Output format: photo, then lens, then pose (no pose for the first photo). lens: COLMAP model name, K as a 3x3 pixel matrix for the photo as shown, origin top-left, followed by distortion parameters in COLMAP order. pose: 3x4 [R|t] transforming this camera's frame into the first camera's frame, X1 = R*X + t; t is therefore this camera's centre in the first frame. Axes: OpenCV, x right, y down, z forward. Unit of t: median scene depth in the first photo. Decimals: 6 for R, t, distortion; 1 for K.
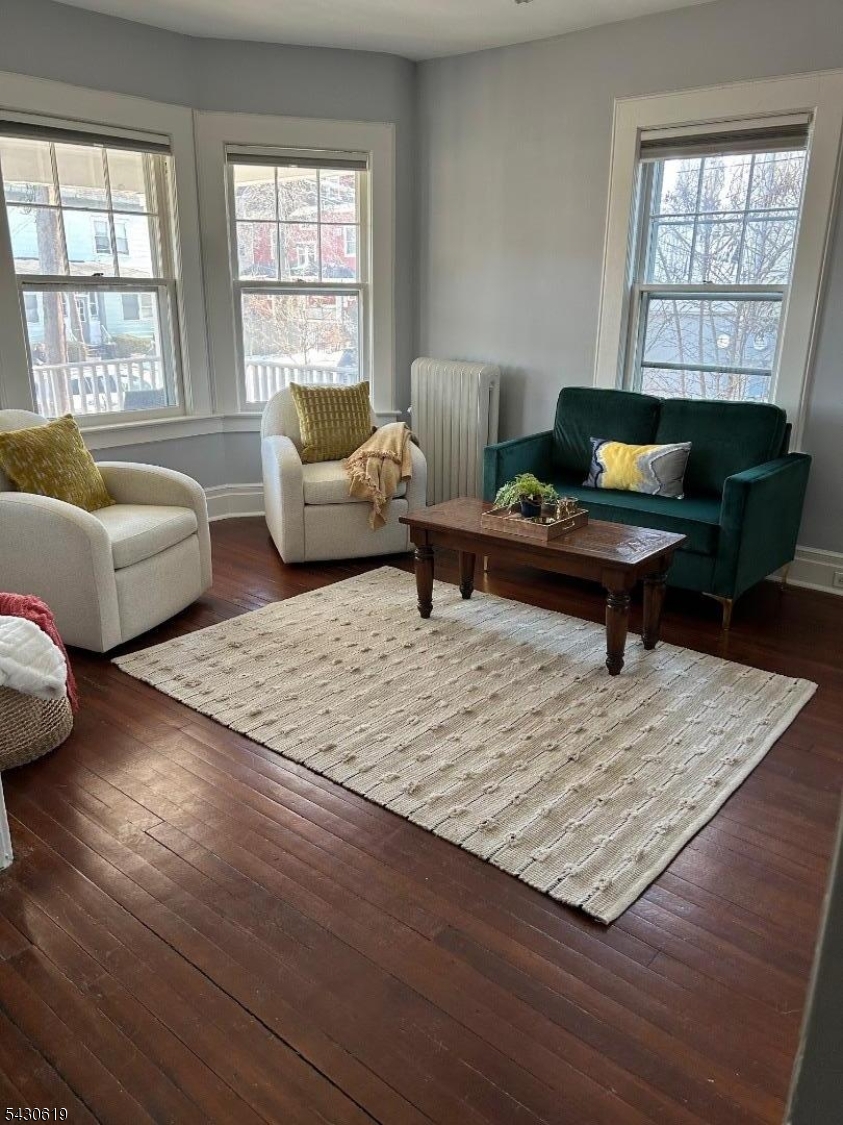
lens RADIAL K [[841.0, 0, 418.9], [0, 841.0, 561.6], [0, 0, 1]] dist [0.057564, -0.033999]
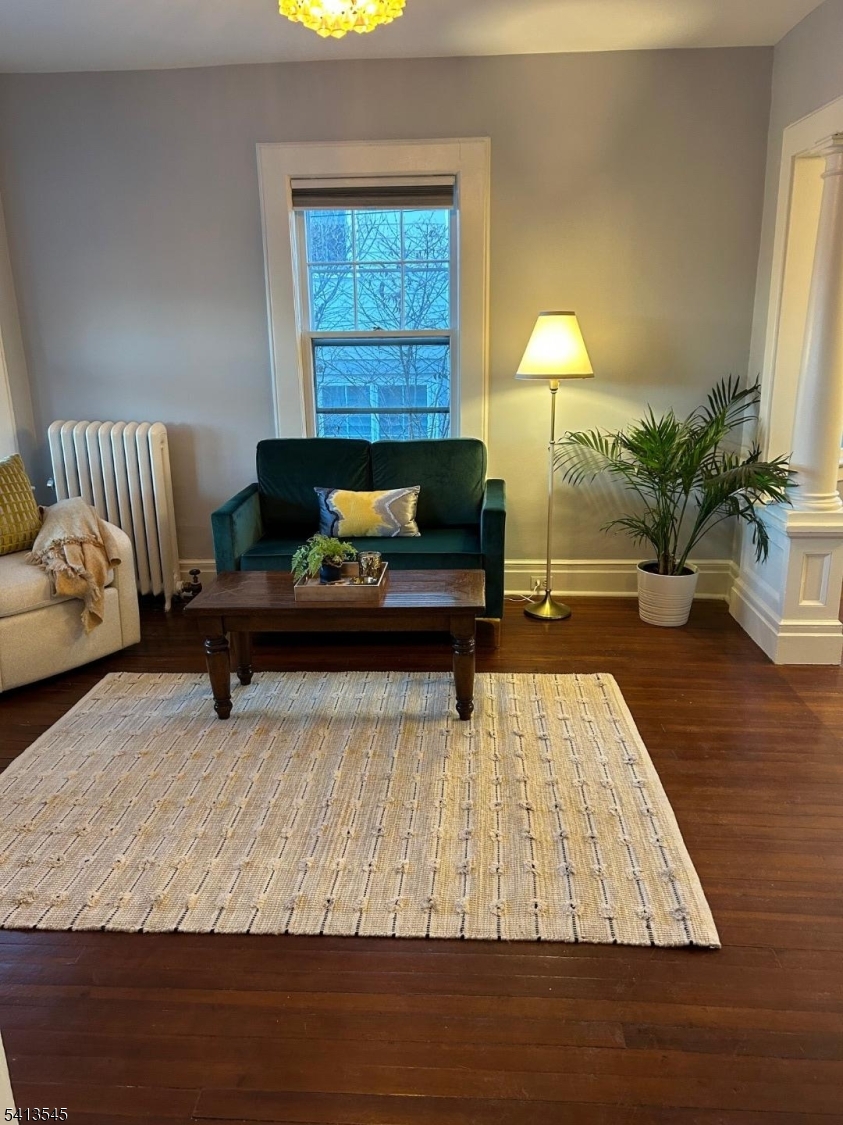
lens RADIAL K [[841.0, 0, 421.2], [0, 841.0, 569.7], [0, 0, 1]] dist [0.057564, -0.033999]
pose [[0.788628, -0.187290, 0.585652, -0.290684], [0.199512, 0.978890, 0.044388, -0.074521], [-0.581602, 0.081839, 0.809346, 0.150598]]
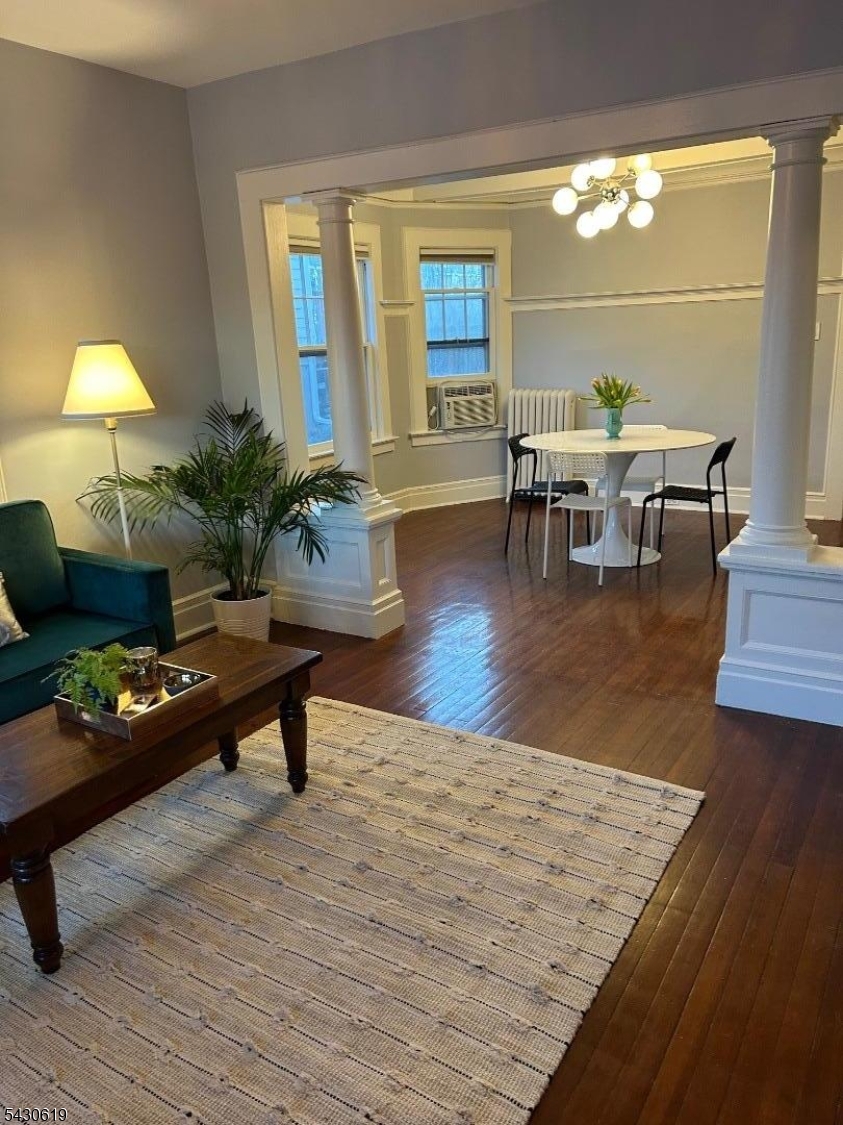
lens RADIAL K [[841.0, 0, 413.9], [0, 841.0, 569.8], [0, 0, 1]] dist [0.057564, -0.033999]
pose [[-0.160818, -0.259487, 0.952262, -0.455682], [0.334083, 0.893556, 0.299910, -0.234504], [-0.928723, 0.366366, -0.057010, 0.660054]]
